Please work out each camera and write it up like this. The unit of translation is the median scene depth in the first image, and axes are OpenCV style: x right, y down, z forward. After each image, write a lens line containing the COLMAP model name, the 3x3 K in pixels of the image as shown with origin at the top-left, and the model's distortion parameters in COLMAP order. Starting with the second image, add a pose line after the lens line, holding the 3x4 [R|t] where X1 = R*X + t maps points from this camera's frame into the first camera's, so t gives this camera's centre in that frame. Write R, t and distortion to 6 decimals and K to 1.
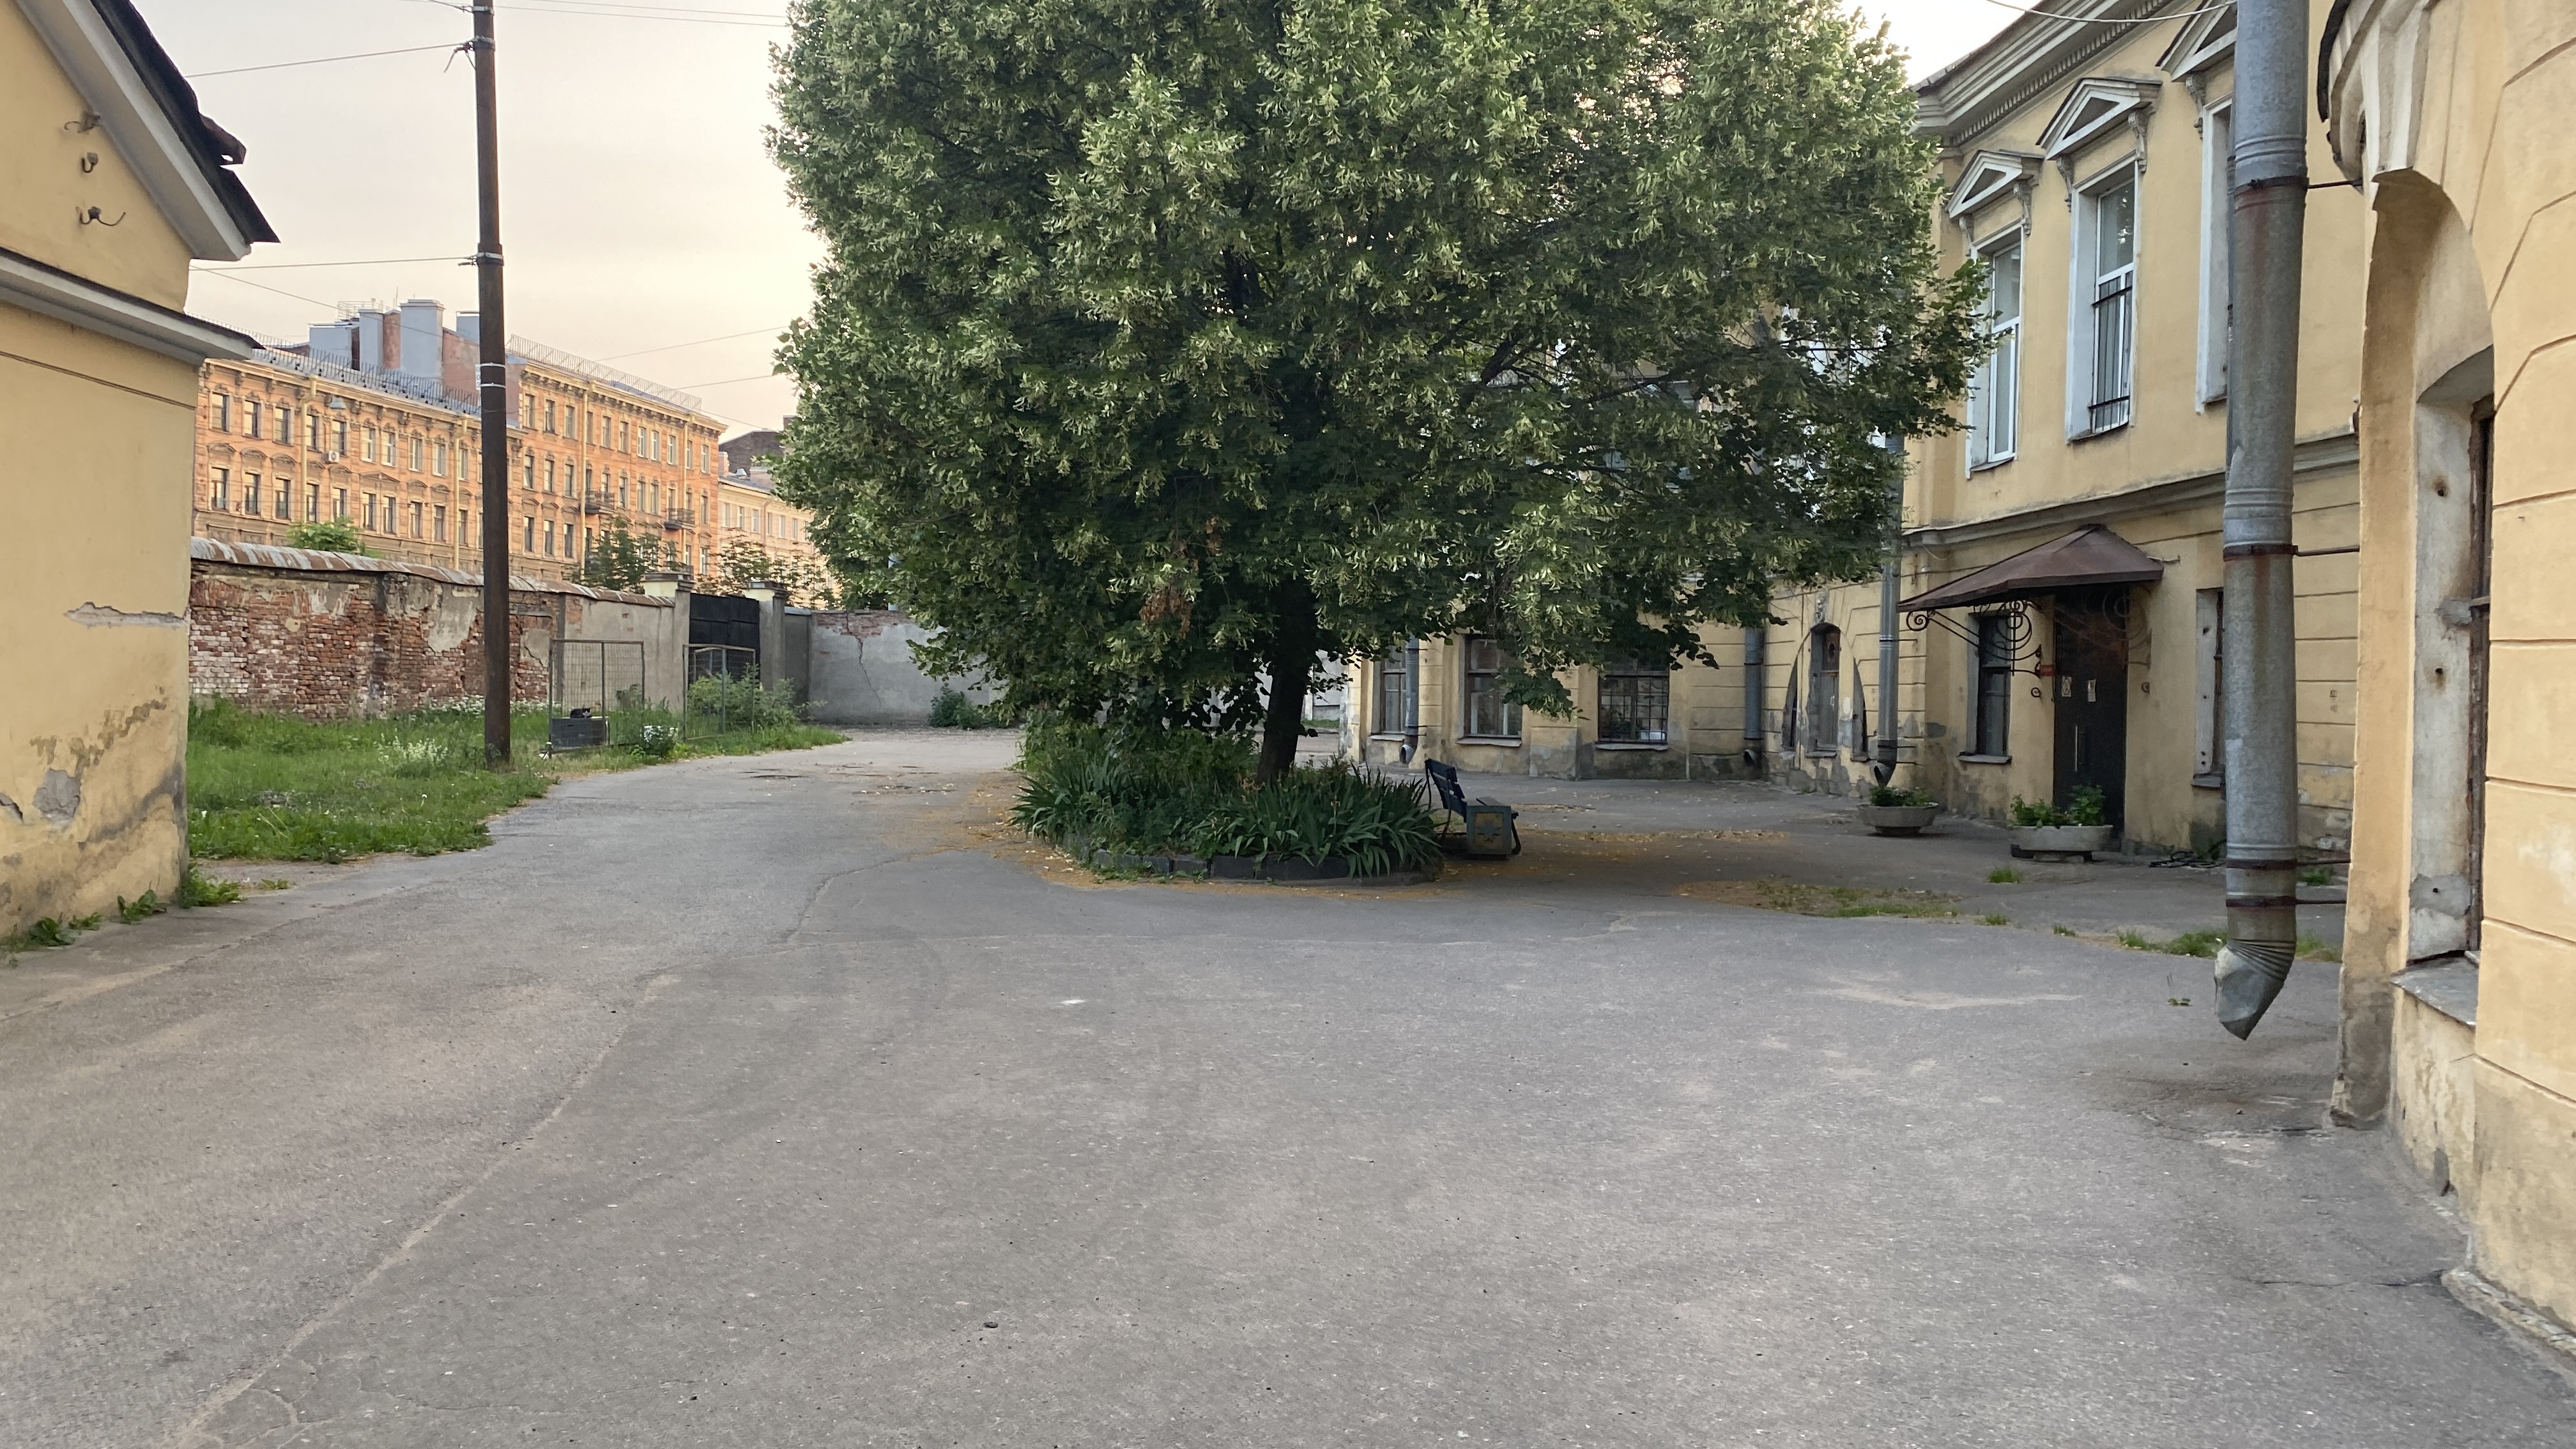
lens RADIAL K [[1923.7, 0, 1315.3], [0, 1923.7, 698.1], [0, 0, 1]] dist [0.061798, -0.090313]
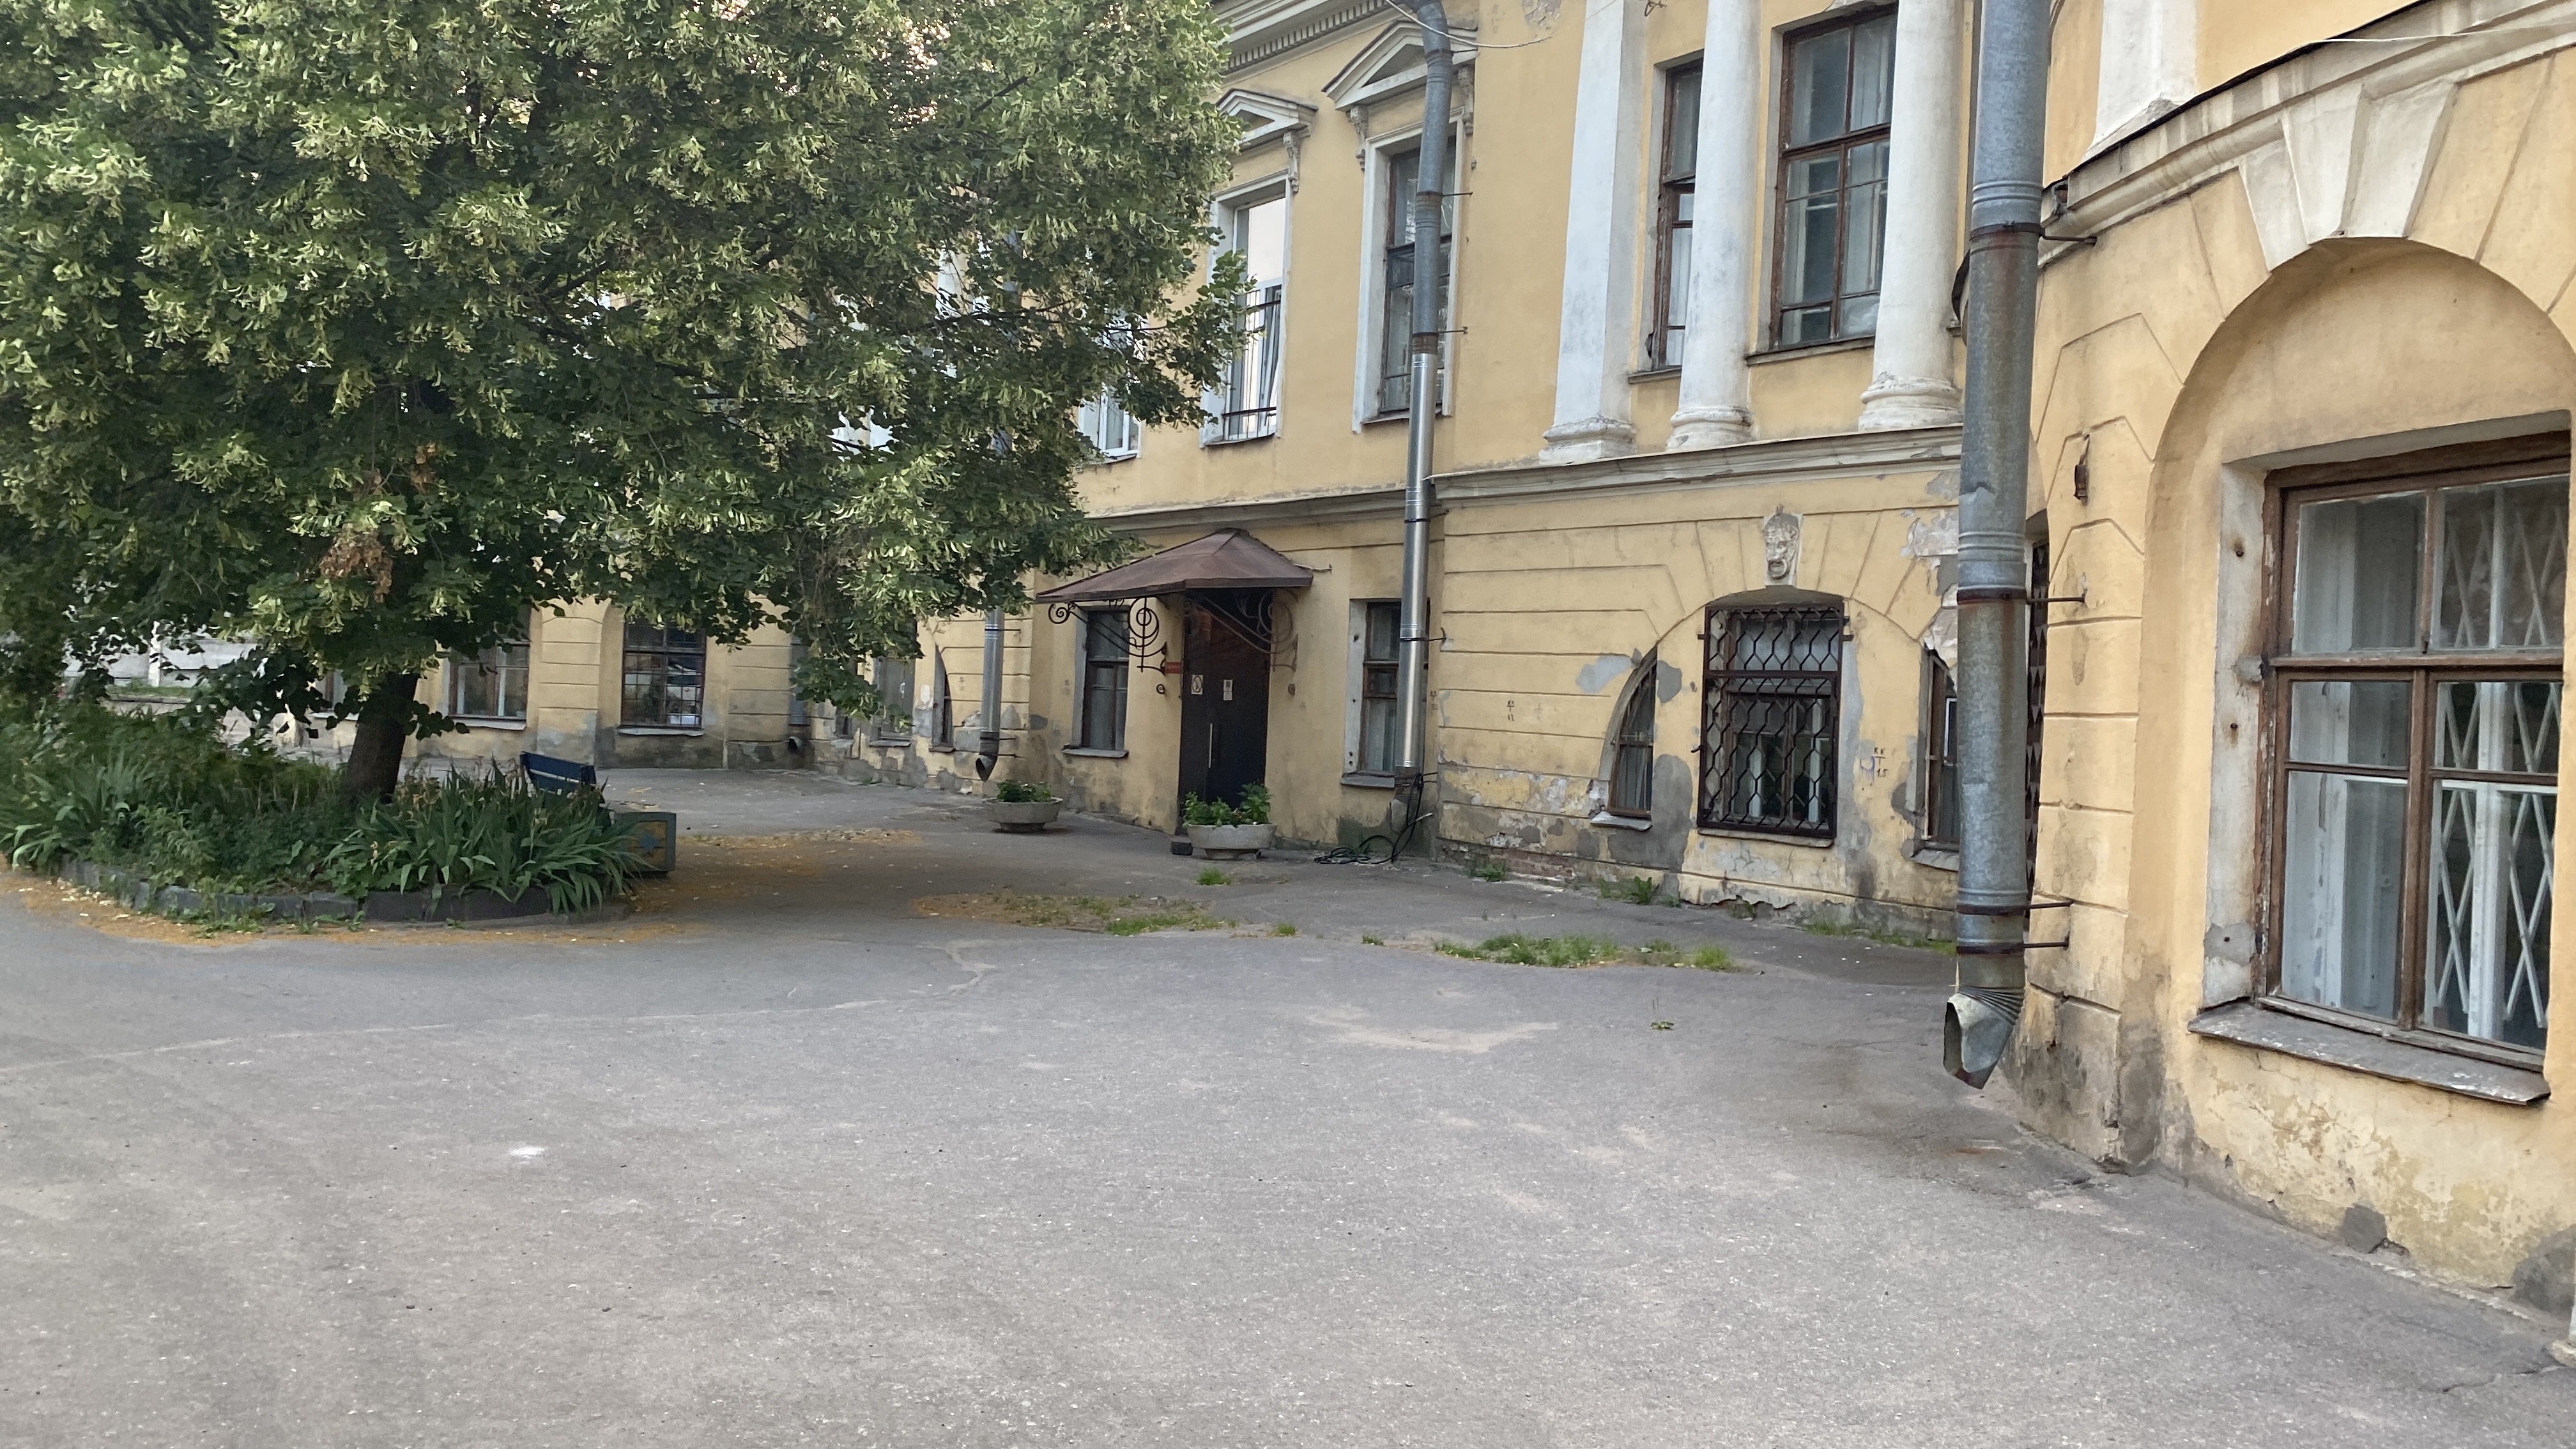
lens RADIAL K [[1921.7, 0, 1284.2], [0, 1921.7, 675.3], [0, 0, 1]] dist [0.146206, -0.238510]
pose [[0.838877, 0.027468, 0.543627, -0.144653], [-0.028950, 0.999564, -0.005831, -0.007149], [-0.543550, -0.010846, 0.839307, 0.140753]]
